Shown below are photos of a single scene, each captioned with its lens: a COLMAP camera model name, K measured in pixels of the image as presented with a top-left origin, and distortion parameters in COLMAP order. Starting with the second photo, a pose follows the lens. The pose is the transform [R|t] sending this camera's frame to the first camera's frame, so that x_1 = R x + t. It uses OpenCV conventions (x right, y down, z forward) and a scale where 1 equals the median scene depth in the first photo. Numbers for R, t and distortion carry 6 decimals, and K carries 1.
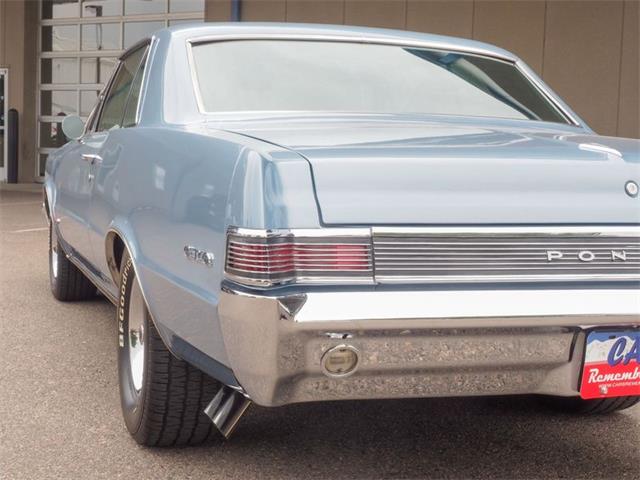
lens RADIAL K [[1004.9, 0, 320.0], [0, 1004.9, 240.0], [0, 0, 1]] dist [0.016801, 0.041802]
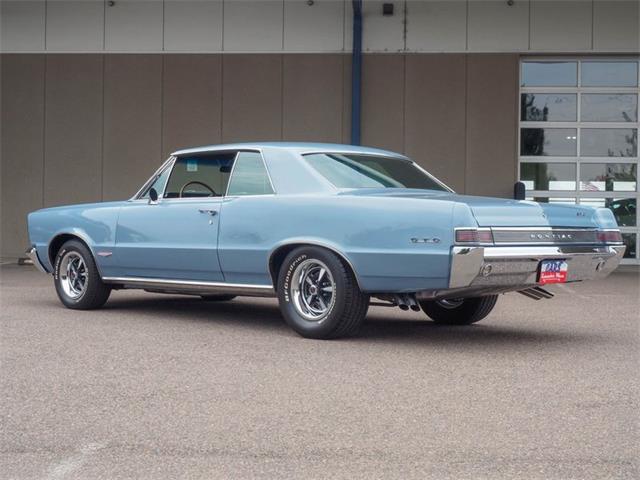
lens RADIAL K [[1079.7, 0, 320.0], [0, 1079.7, 240.0], [0, 0, 1]] dist [0.037655, 0.000254]
pose [[0.895888, -0.026838, 0.443468, -1.723035], [0.055845, 0.997059, -0.052477, 0.155516], [-0.440756, 0.071779, 0.894753, -1.587434]]
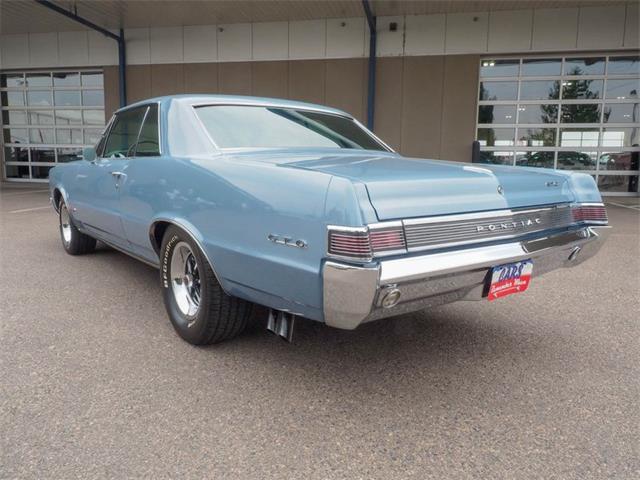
lens RADIAL K [[481.0, 0, 319.6], [0, 481.0, 232.8], [0, 0, 1]] dist [0.004302, -0.001270]
pose [[0.946625, -0.065866, 0.315536, -0.313352], [0.044752, 0.996275, 0.073709, -0.052911], [-0.319216, -0.055654, 0.946046, 0.235727]]
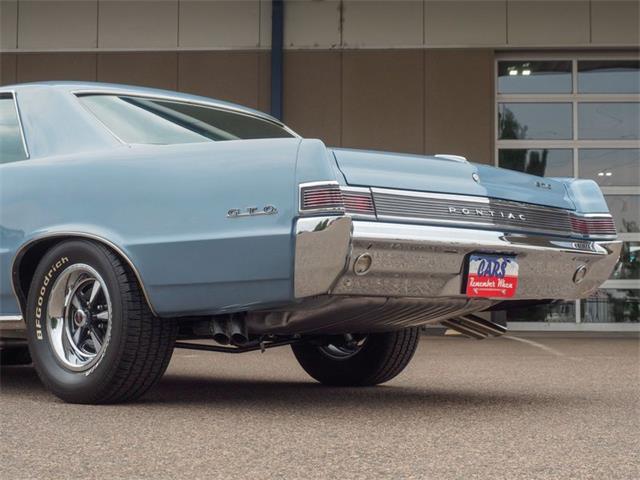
lens RADIAL K [[1281.5, 0, 320.0], [0, 1281.5, 240.0], [0, 0, 1]] dist [-0.002417, -0.061072]
pose [[0.885920, -0.000783, 0.463838, -0.934404], [0.066114, 0.990001, -0.124606, 0.308182], [-0.459103, 0.141057, 0.877113, -0.773567]]
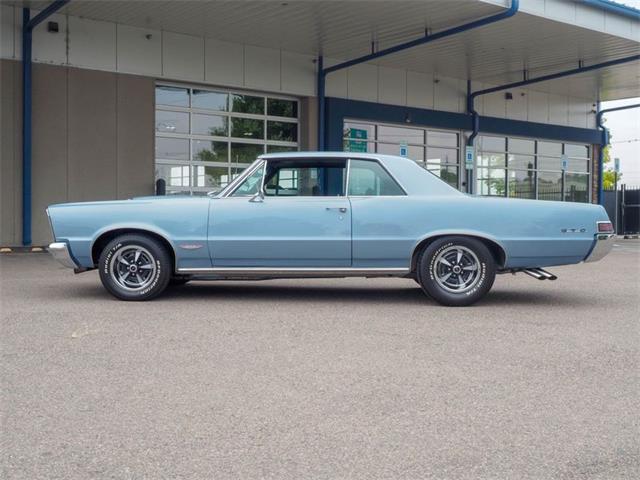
lens RADIAL K [[811.6, 0, 321.2], [0, 811.6, 256.8], [0, 0, 1]] dist [0.002684, 0.016992]
pose [[0.355259, -0.078404, 0.931474, -3.554533], [0.086517, 0.994957, 0.050751, -0.135689], [-0.930756, 0.062559, 0.360251, 0.757544]]
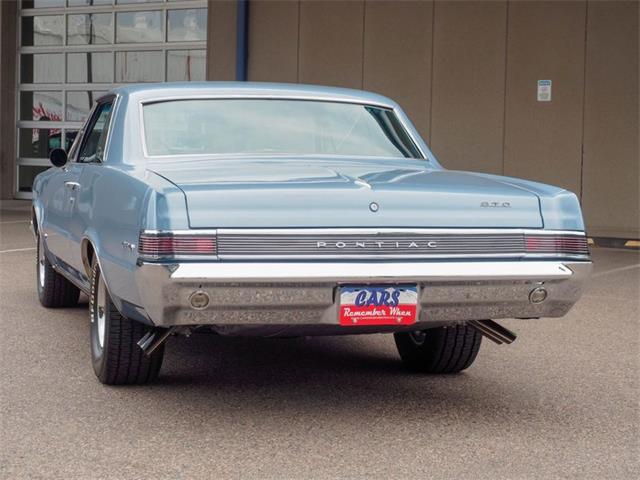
lens RADIAL K [[1372.0, 0, 320.0], [0, 1372.0, 240.0], [0, 0, 1]] dist [0.000130, 0.233212]
pose [[0.998647, -0.006235, -0.051632, 0.339051], [0.005004, 0.999701, -0.023936, 0.062866], [0.051766, 0.023645, 0.998379, -1.390610]]
